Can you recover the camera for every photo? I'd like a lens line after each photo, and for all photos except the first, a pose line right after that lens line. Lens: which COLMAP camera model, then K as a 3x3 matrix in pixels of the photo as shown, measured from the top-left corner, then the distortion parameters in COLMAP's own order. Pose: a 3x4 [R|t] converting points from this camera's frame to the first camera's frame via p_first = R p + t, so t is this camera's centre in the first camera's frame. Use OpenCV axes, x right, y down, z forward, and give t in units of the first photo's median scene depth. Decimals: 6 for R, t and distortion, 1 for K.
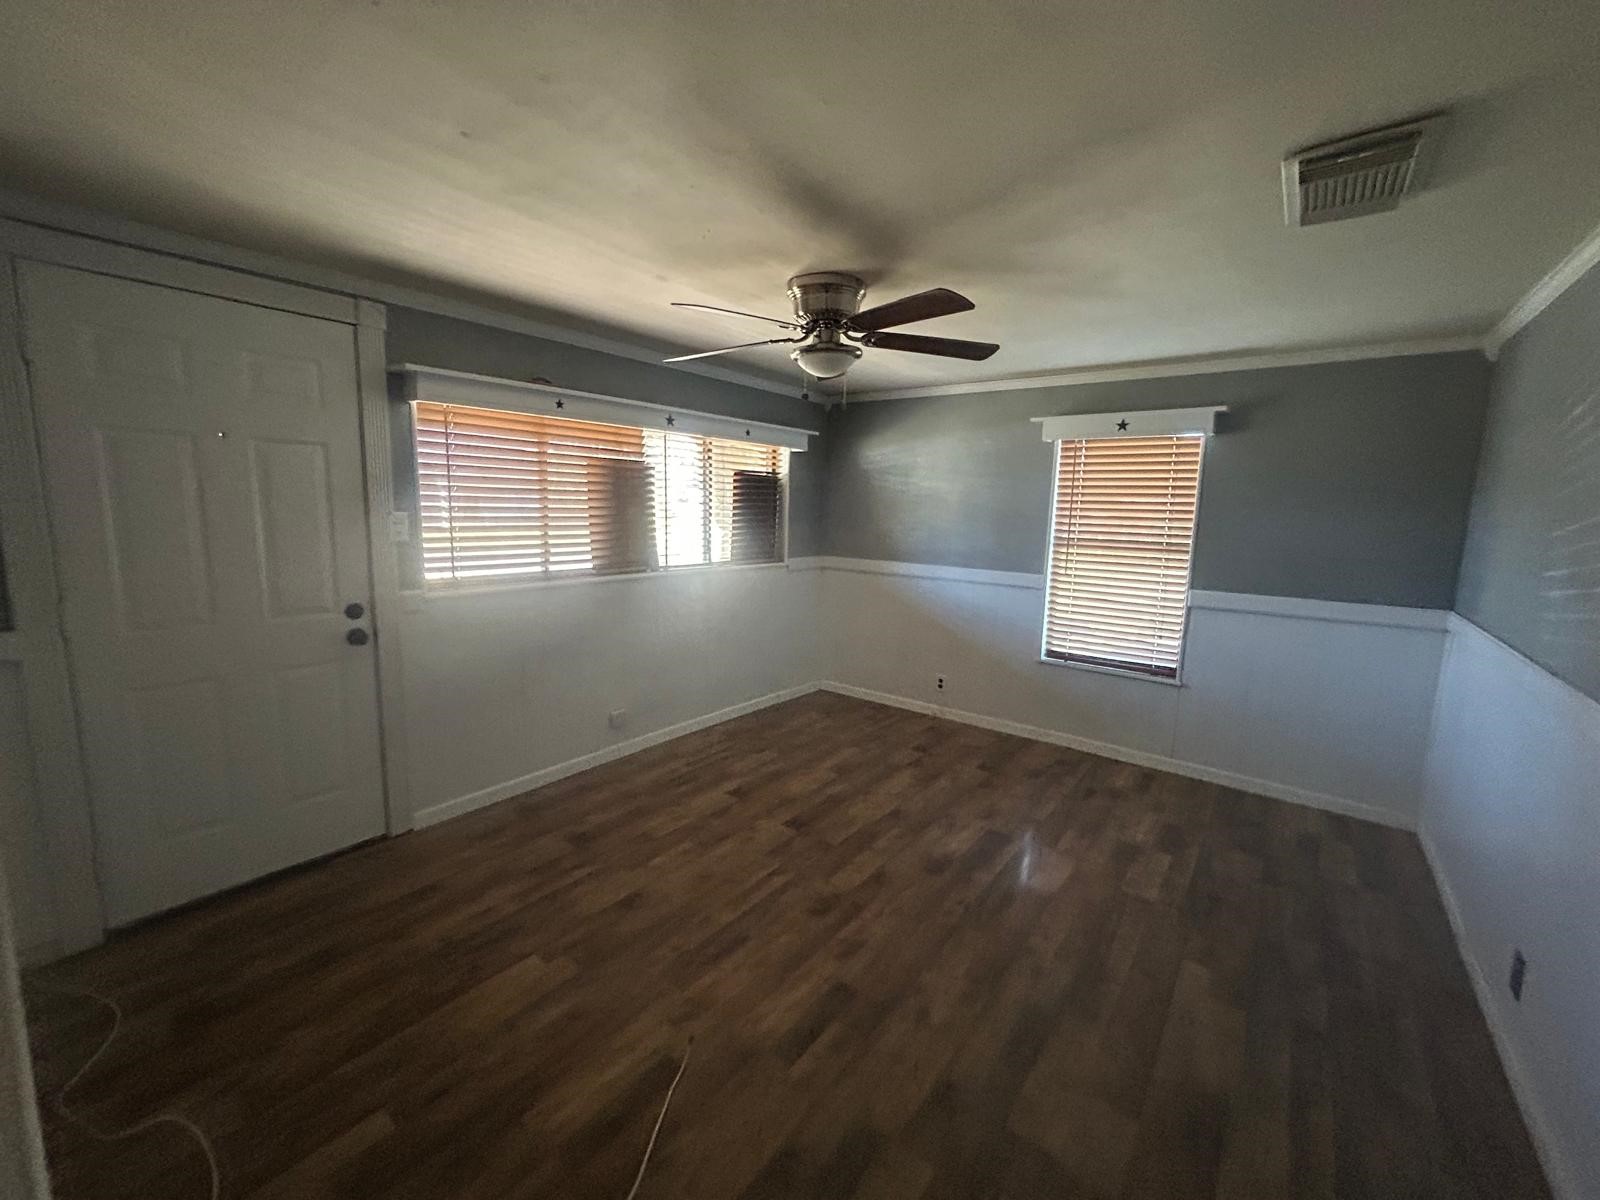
lens RADIAL K [[641.1, 0, 804.1], [0, 641.1, 594.4], [0, 0, 1]] dist [0.001332, 0.000052]
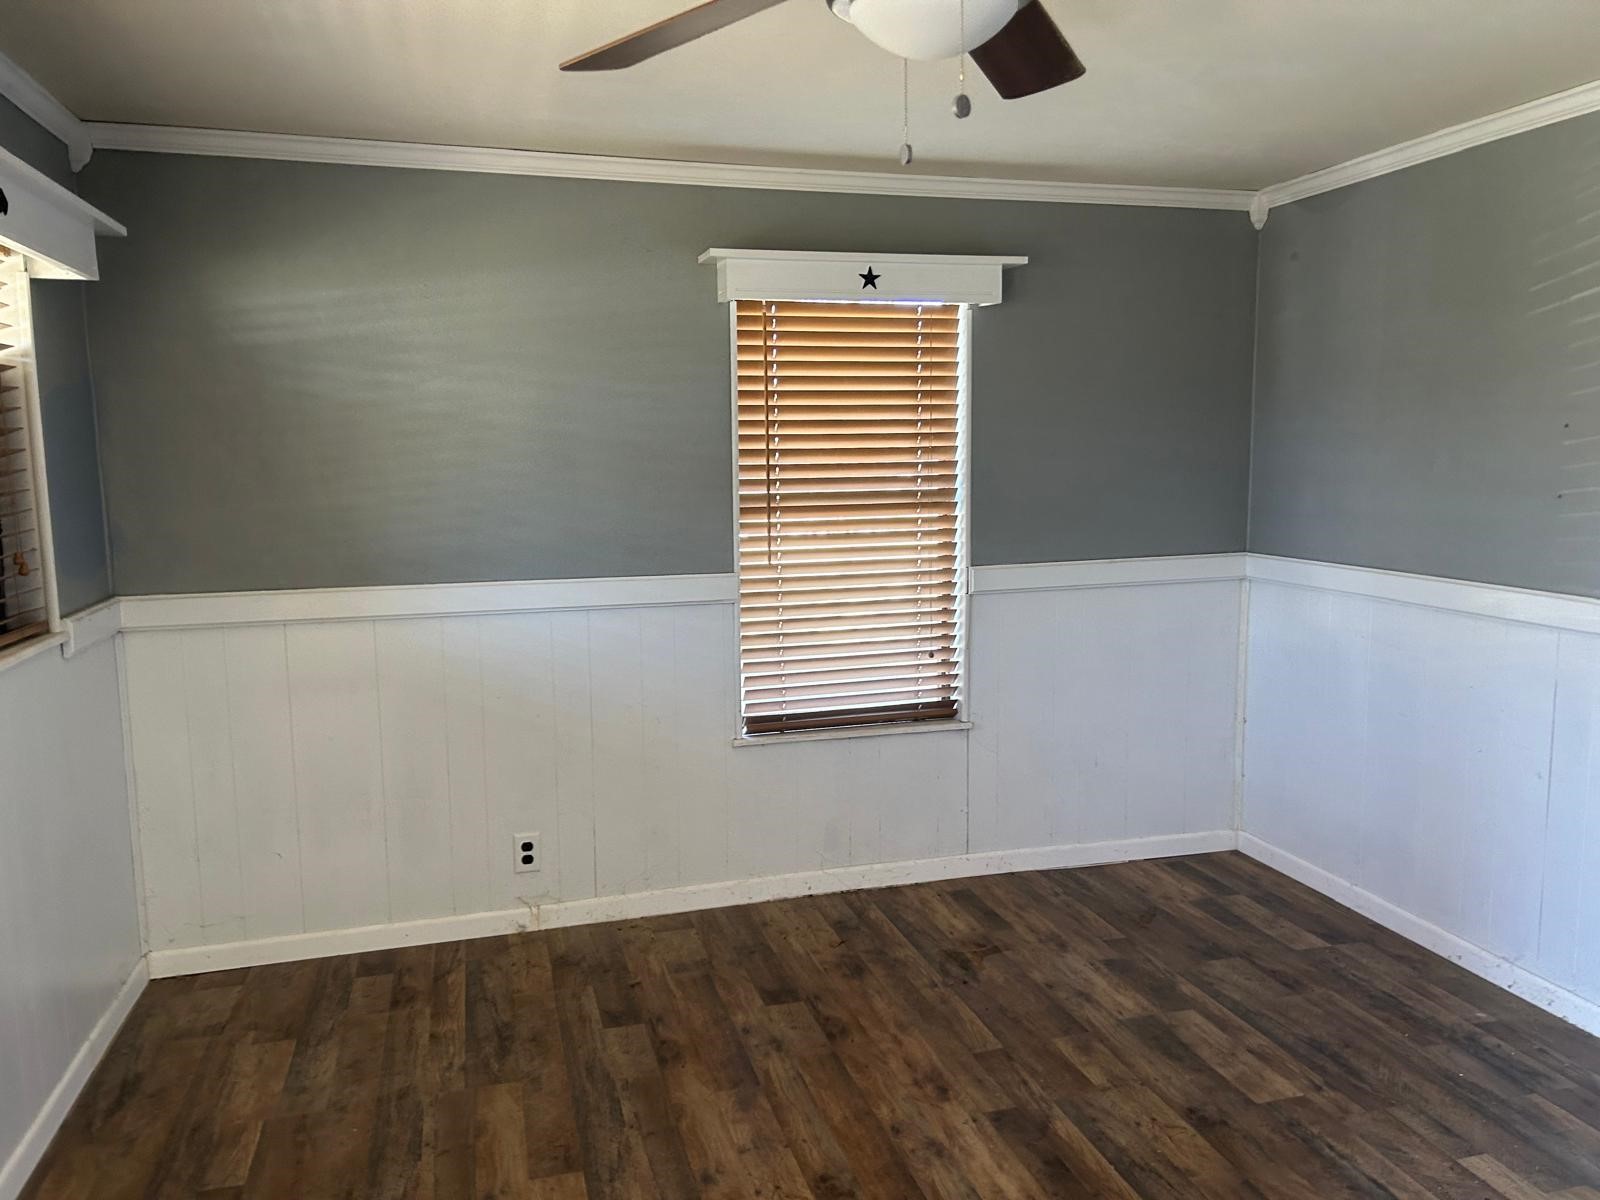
lens RADIAL K [[1212.0, 0, 824.5], [0, 1212.0, 608.3], [0, 0, 1]] dist [0.038204, -0.005373]
pose [[0.588990, -0.147298, 0.794603, -0.355161], [0.134400, 0.987410, 0.083416, -0.077470], [-0.796886, 0.057663, 0.601371, 0.415273]]
